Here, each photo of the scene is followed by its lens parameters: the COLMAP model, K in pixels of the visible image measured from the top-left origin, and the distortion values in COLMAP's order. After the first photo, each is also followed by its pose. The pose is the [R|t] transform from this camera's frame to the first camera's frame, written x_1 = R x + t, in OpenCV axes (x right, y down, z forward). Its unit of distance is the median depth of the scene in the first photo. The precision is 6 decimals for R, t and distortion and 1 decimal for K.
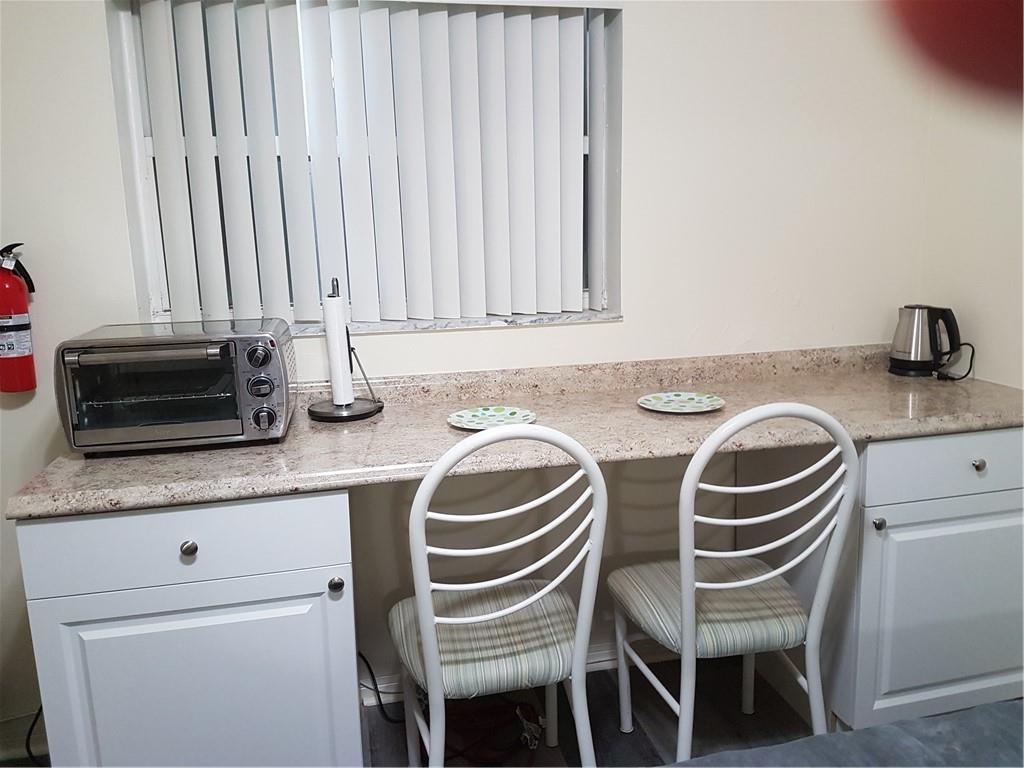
lens RADIAL K [[819.8, 0, 533.9], [0, 819.8, 383.0], [0, 0, 1]] dist [0.280642, -0.635815]
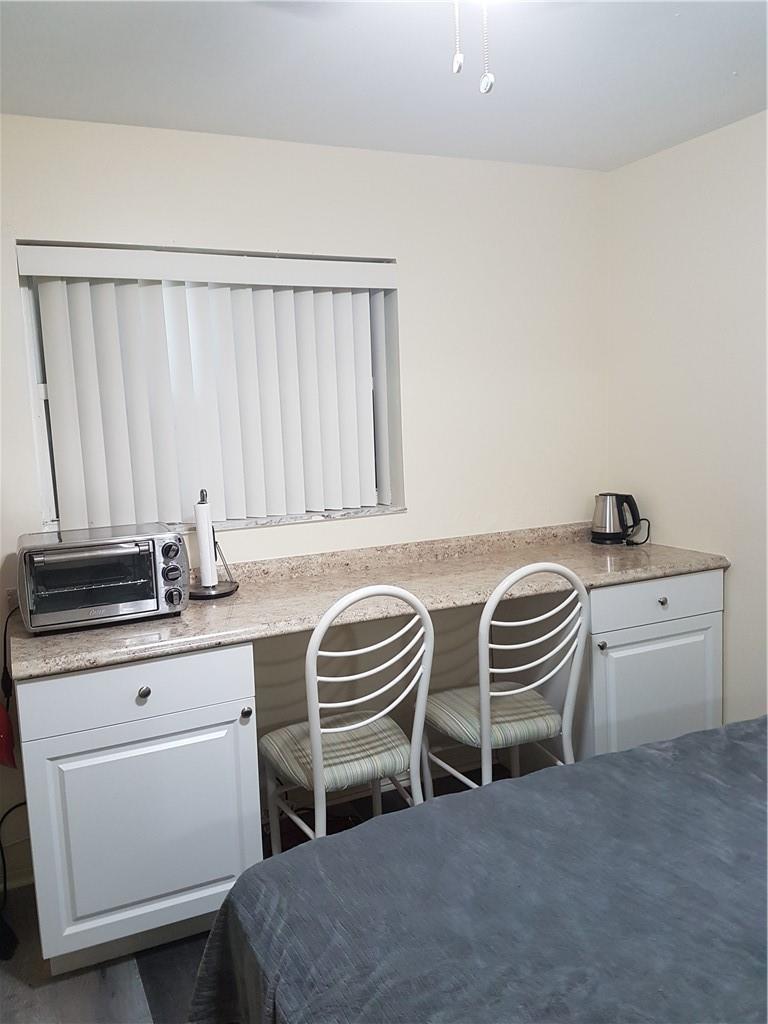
lens RADIAL K [[819.8, 0, 384.0], [0, 819.8, 512.0], [0, 0, 1]] dist [0.280642, -0.635815]
pose [[0.979981, -0.042127, 0.194582, -0.231579], [0.056566, 0.995994, -0.069254, 0.017477], [-0.190885, 0.078875, 0.978438, -0.357013]]
